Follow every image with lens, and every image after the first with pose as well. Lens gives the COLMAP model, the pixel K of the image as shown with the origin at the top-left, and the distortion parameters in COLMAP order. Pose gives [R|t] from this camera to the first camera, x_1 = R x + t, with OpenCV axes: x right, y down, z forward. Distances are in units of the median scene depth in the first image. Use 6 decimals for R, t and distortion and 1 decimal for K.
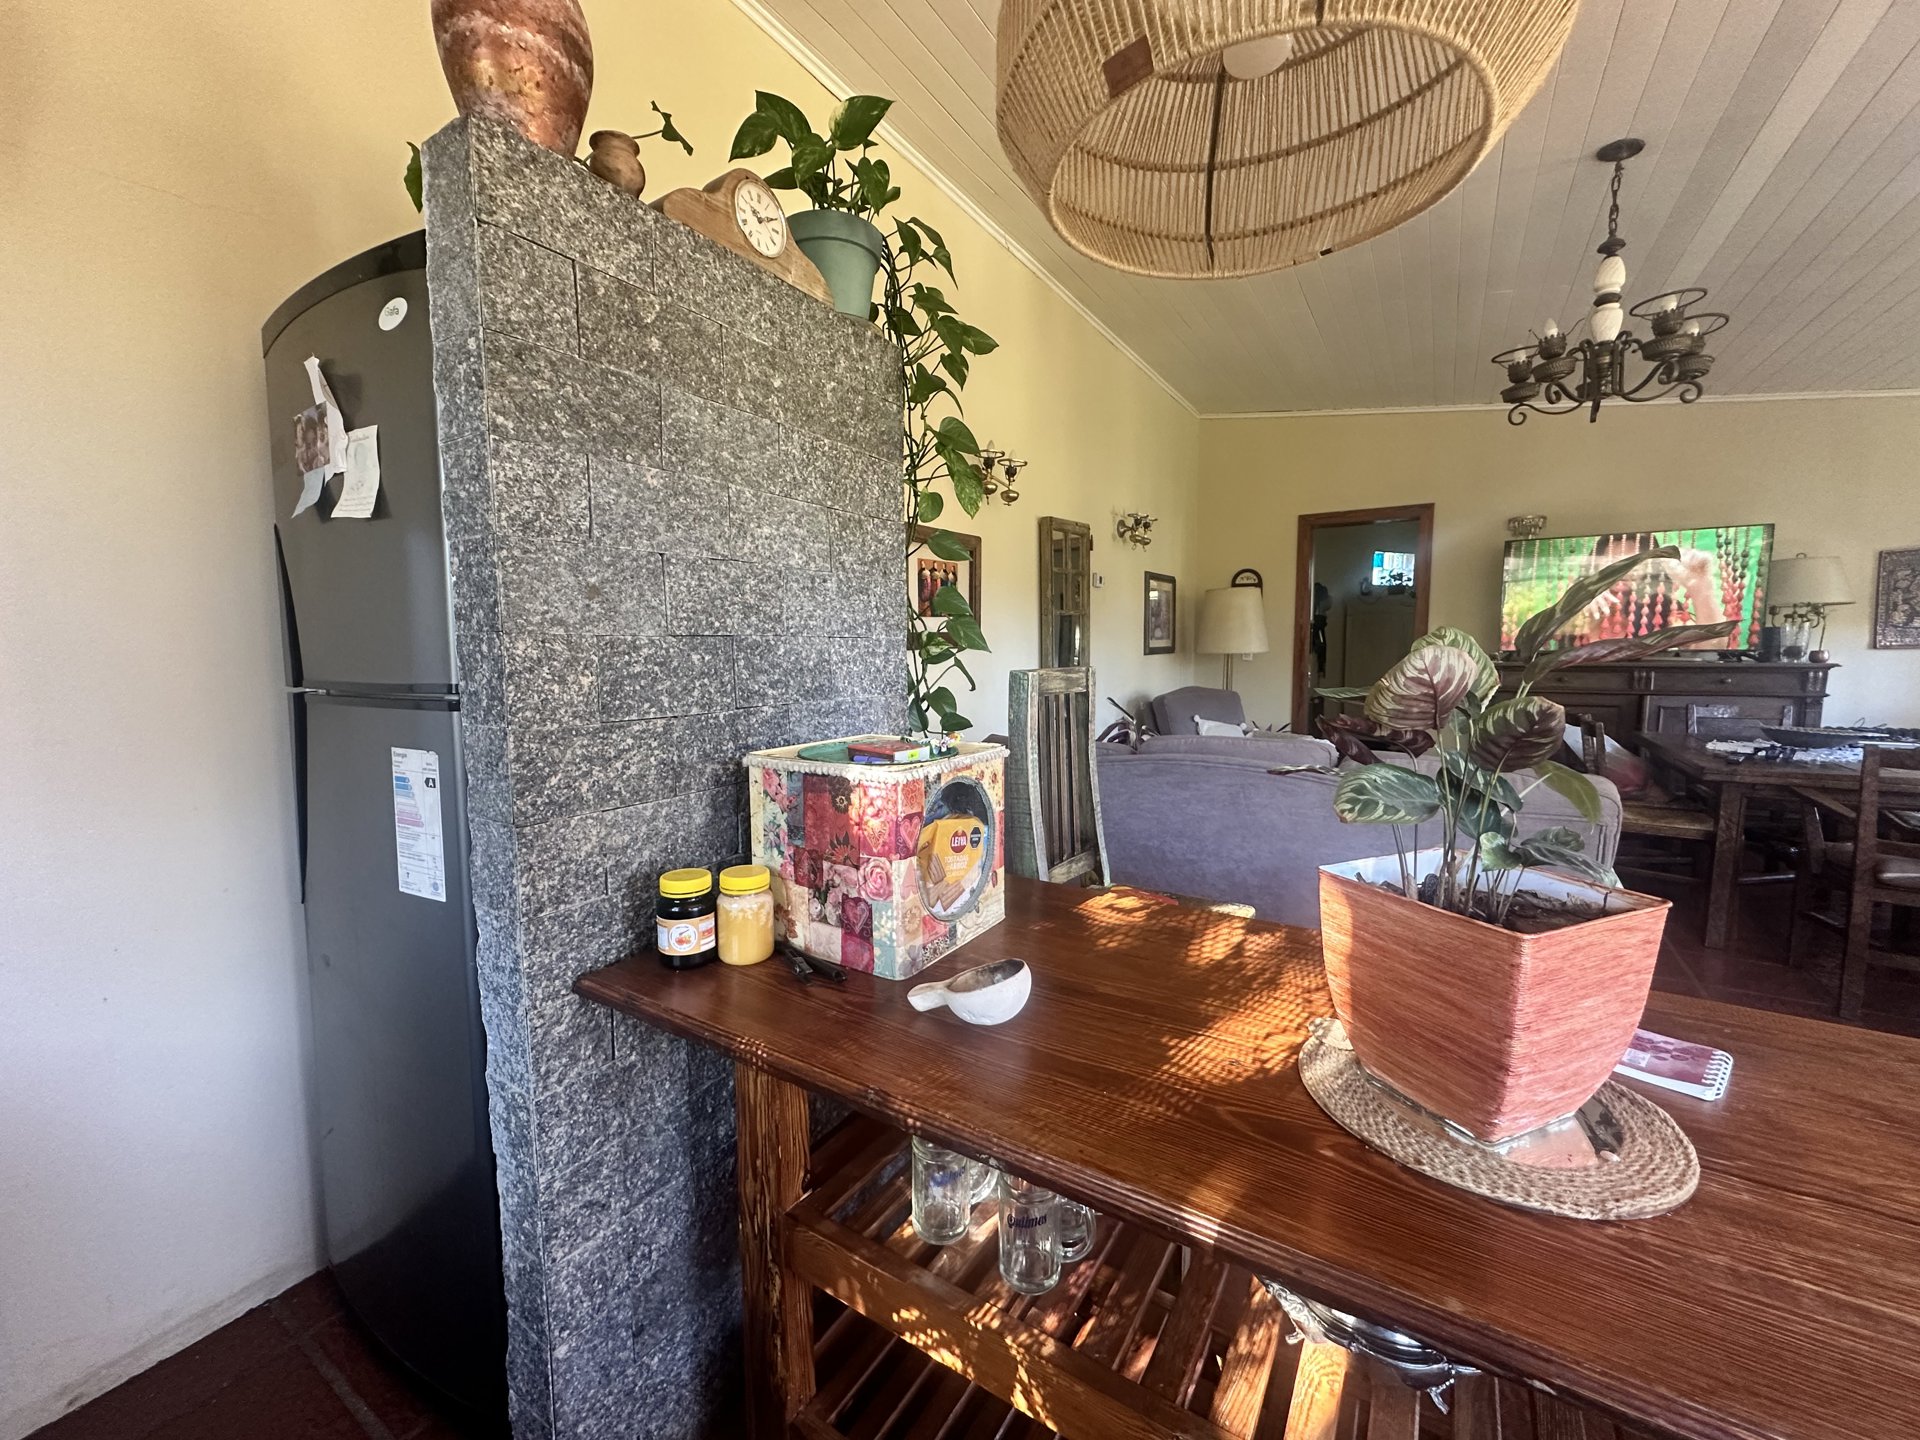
lens RADIAL K [[765.0, 0, 962.5], [0, 765.0, 717.7], [0, 0, 1]] dist [-0.002277, 0.000147]
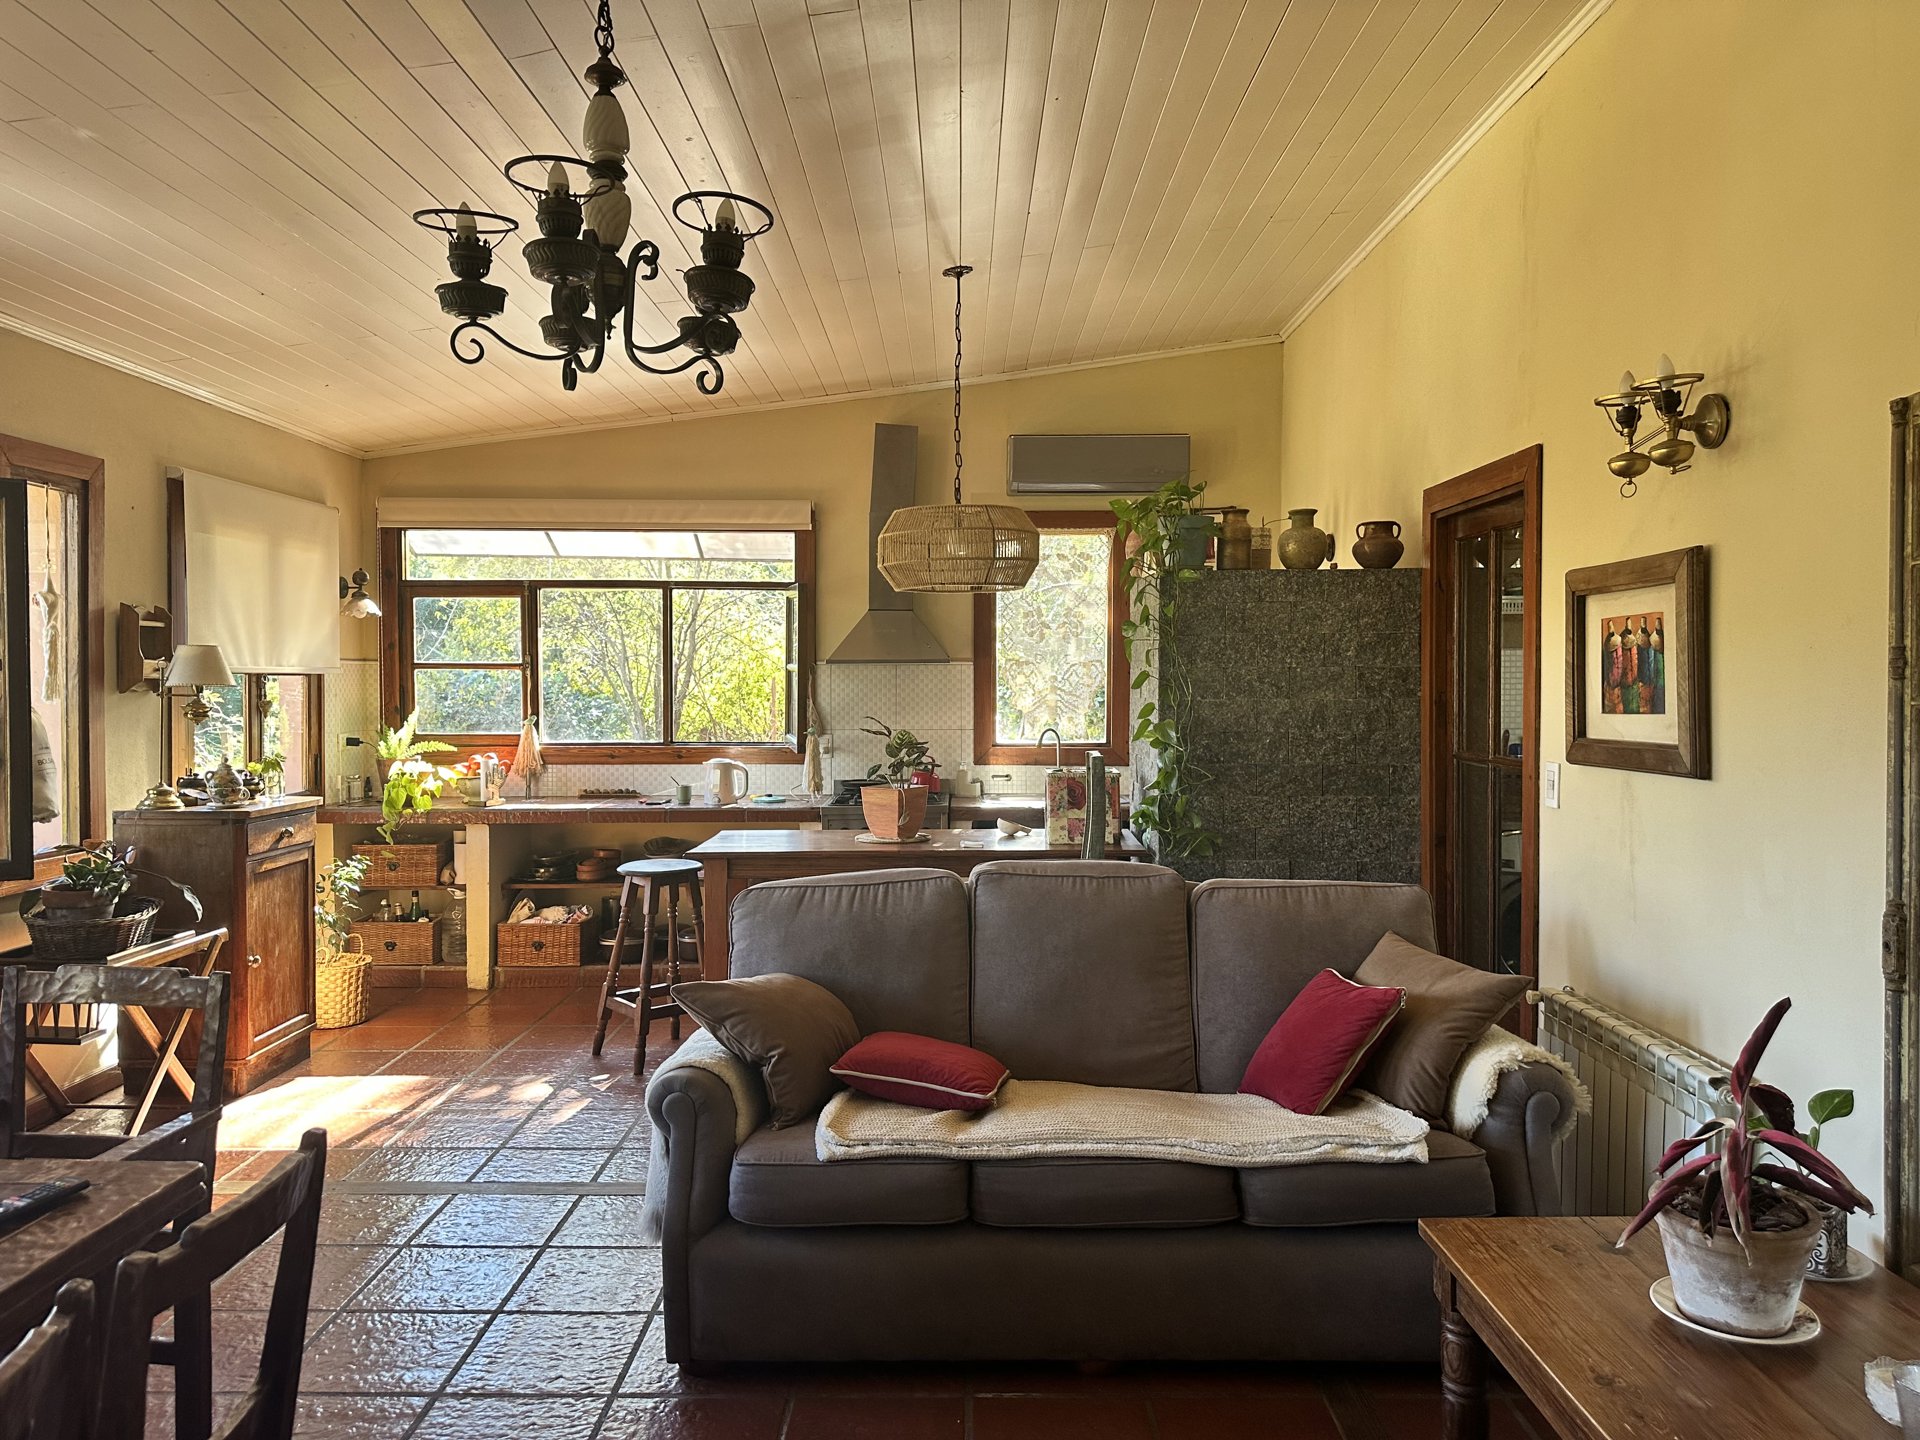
lens RADIAL K [[1331.5, 0, 954.5], [0, 1331.5, 714.0], [0, 0, 1]] dist [0.098748, -0.165139]
pose [[-0.852277, 0.024711, -0.522507, 2.022606], [-0.041360, 0.992573, 0.114405, -0.499293], [0.521454, 0.119115, -0.844925, 3.511600]]
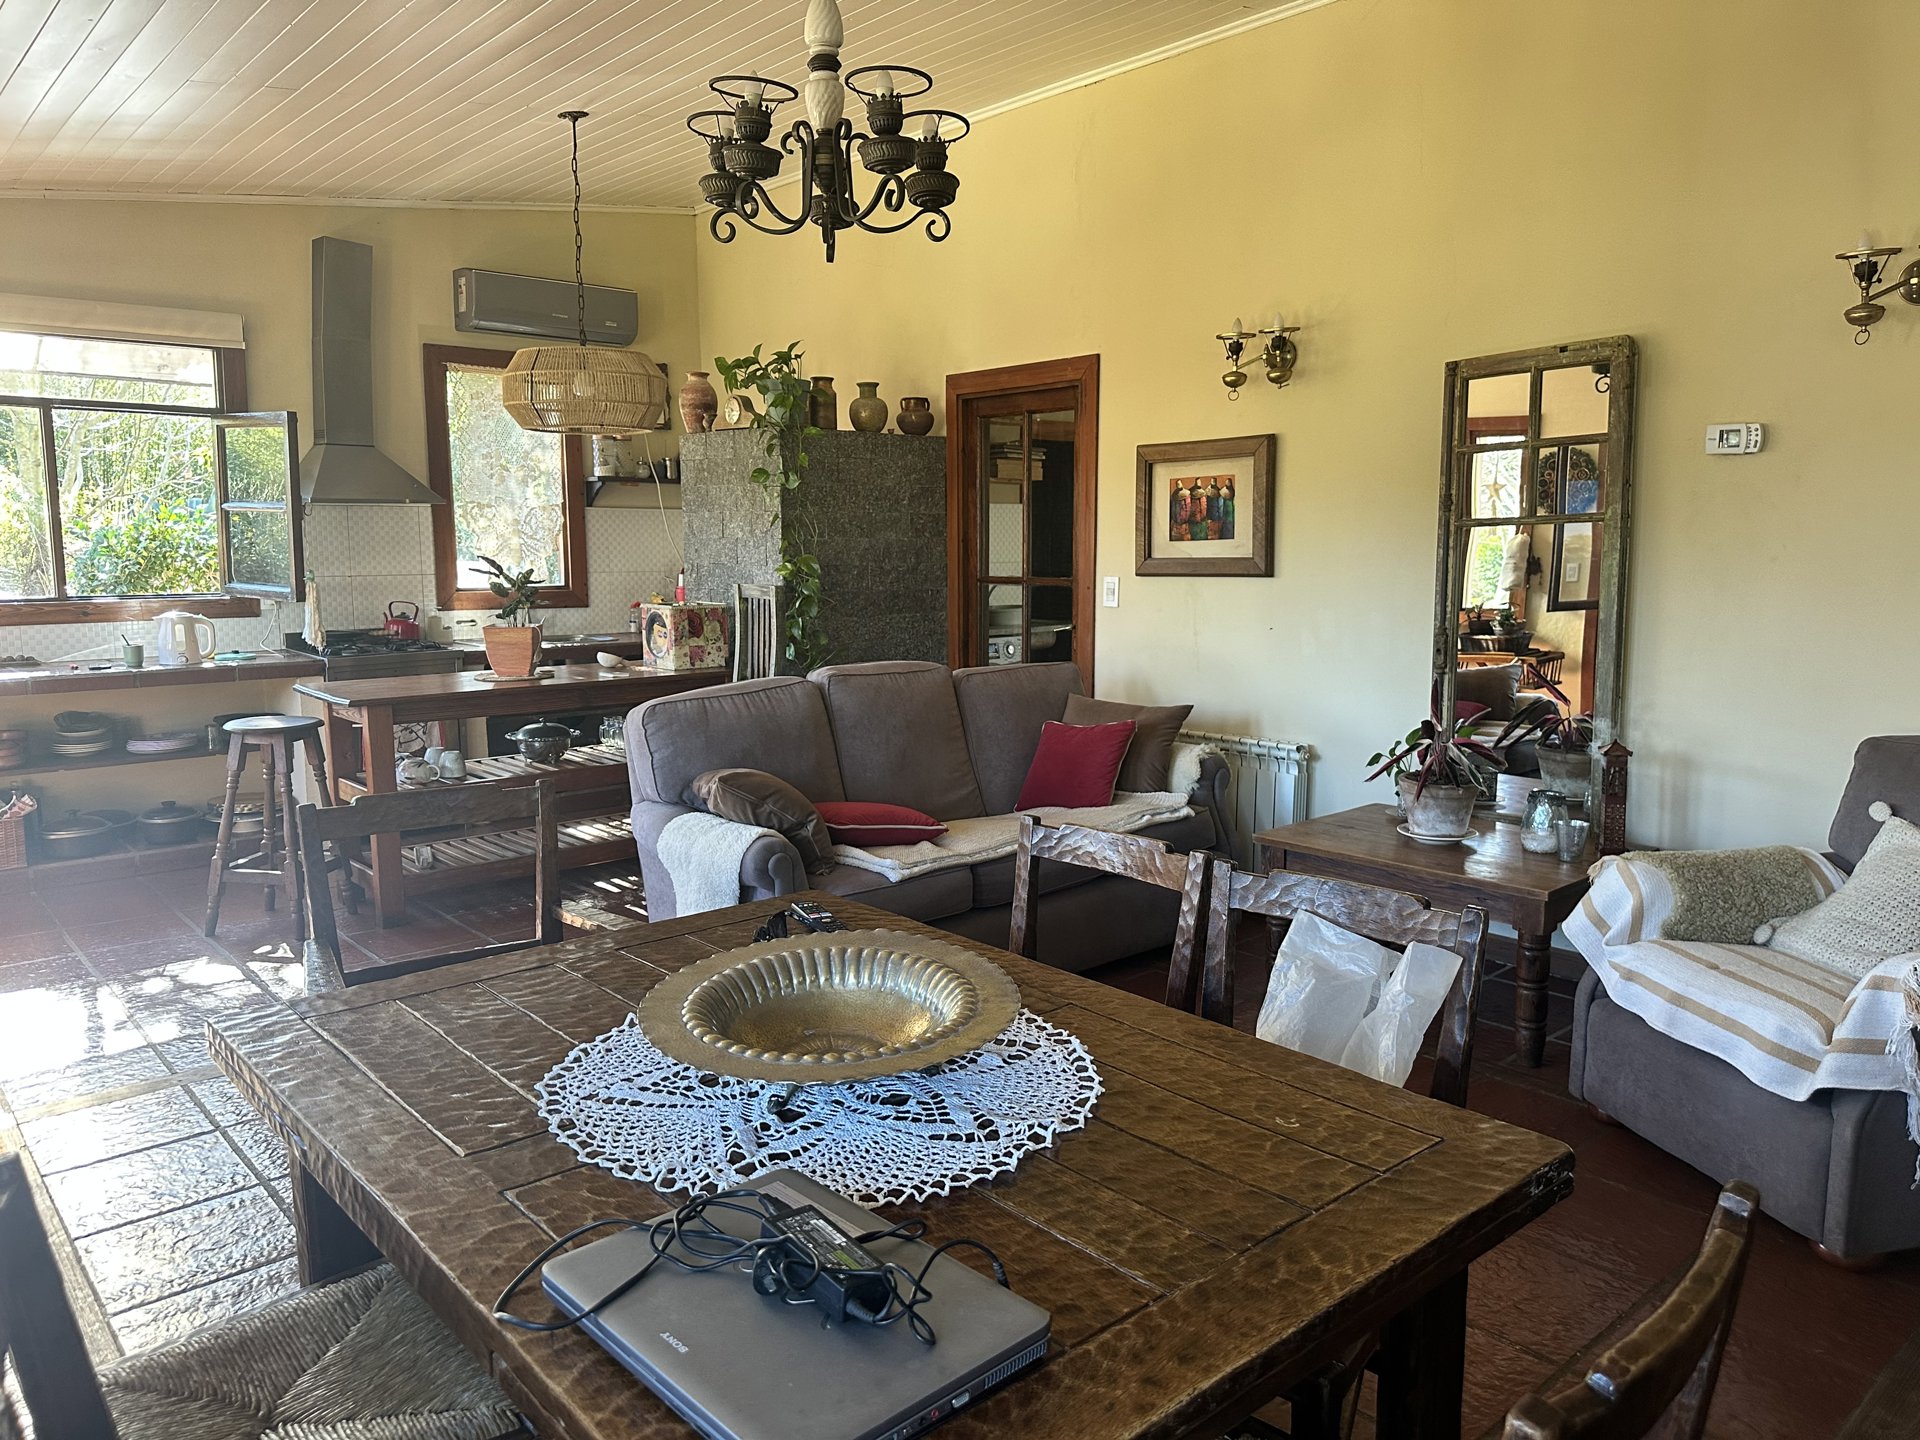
lens RADIAL K [[1357.9, 0, 928.6], [0, 1357.9, 723.3], [0, 0, 1]] dist [0.131029, -0.177002]
pose [[-0.299867, 0.140435, -0.943588, 3.531404], [-0.086635, 0.981009, 0.173537, -0.381117], [0.950039, 0.133786, -0.282005, 2.616927]]
